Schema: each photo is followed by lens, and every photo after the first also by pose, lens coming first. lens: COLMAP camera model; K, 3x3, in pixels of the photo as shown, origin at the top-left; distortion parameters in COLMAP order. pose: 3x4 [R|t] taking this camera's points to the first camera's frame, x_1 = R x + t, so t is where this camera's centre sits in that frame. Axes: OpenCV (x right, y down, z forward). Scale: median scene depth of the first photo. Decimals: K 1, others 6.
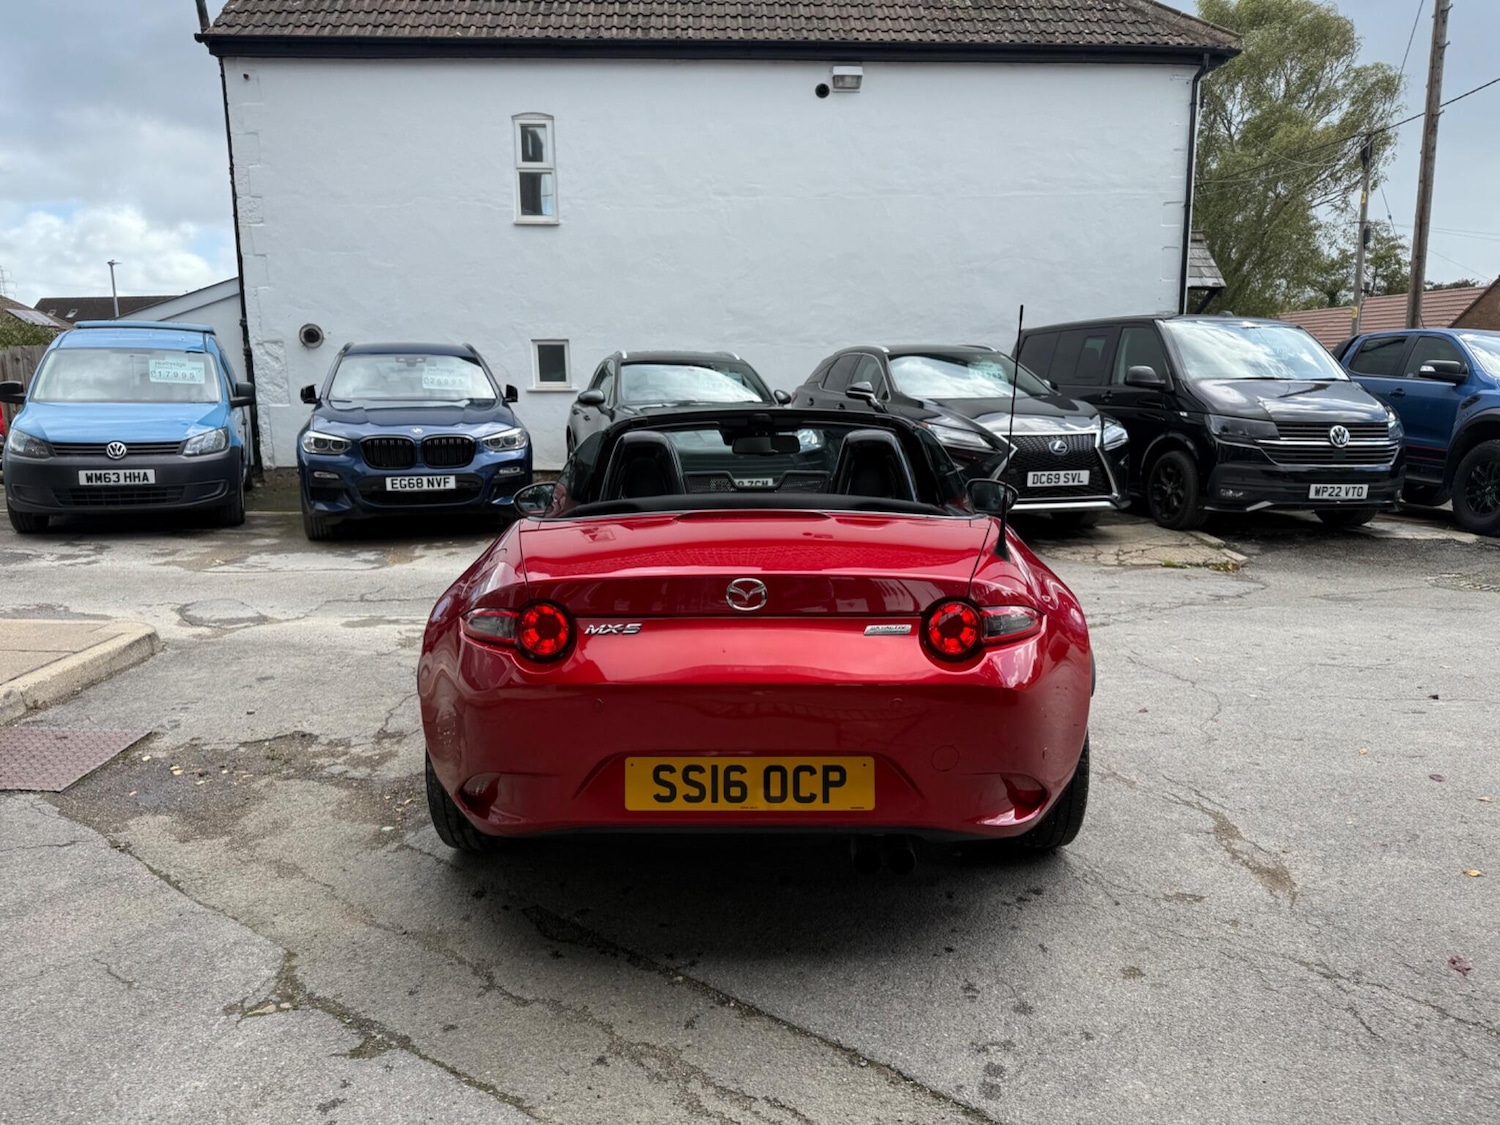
lens RADIAL K [[1060.4, 0, 755.4], [0, 1060.4, 557.3], [0, 0, 1]] dist [0.026872, -0.039156]
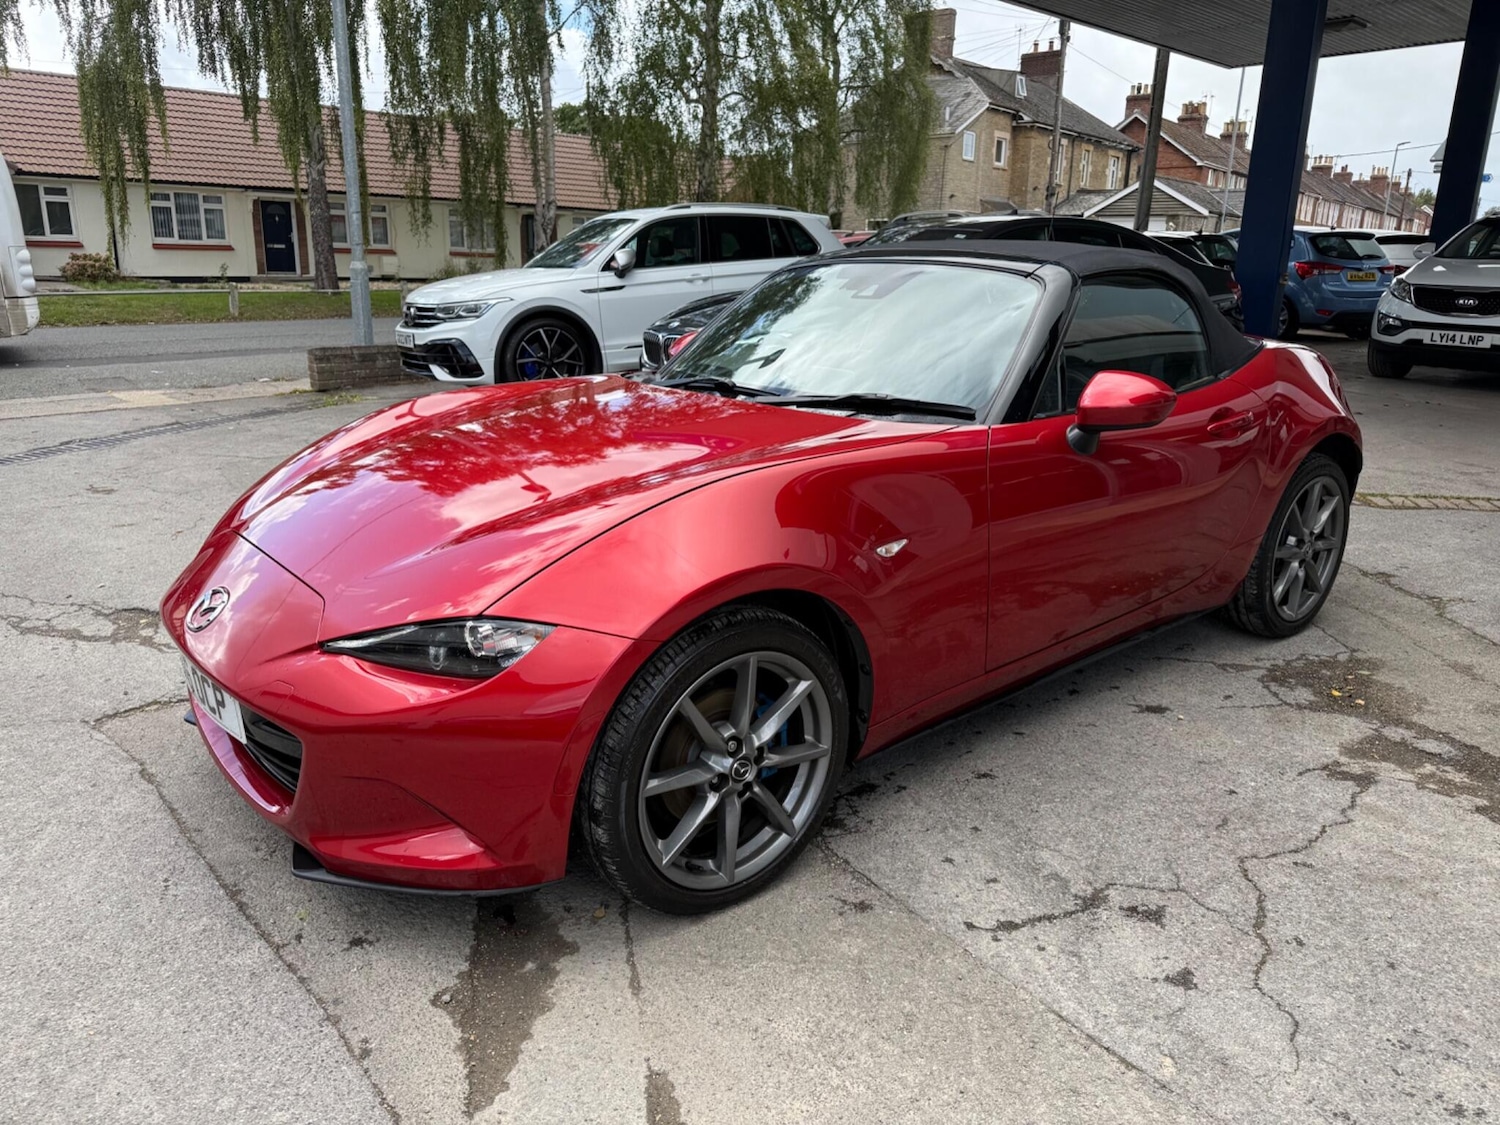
lens RADIAL K [[1060.4, 0, 751.9], [0, 1060.4, 540.2], [0, 0, 1]] dist [0.026872, -0.039156]
pose [[-0.649130, -0.199048, 0.734173, -0.552459], [0.113853, 0.928862, 0.352496, -0.229022], [-0.752109, 0.312404, -0.580289, 1.598704]]
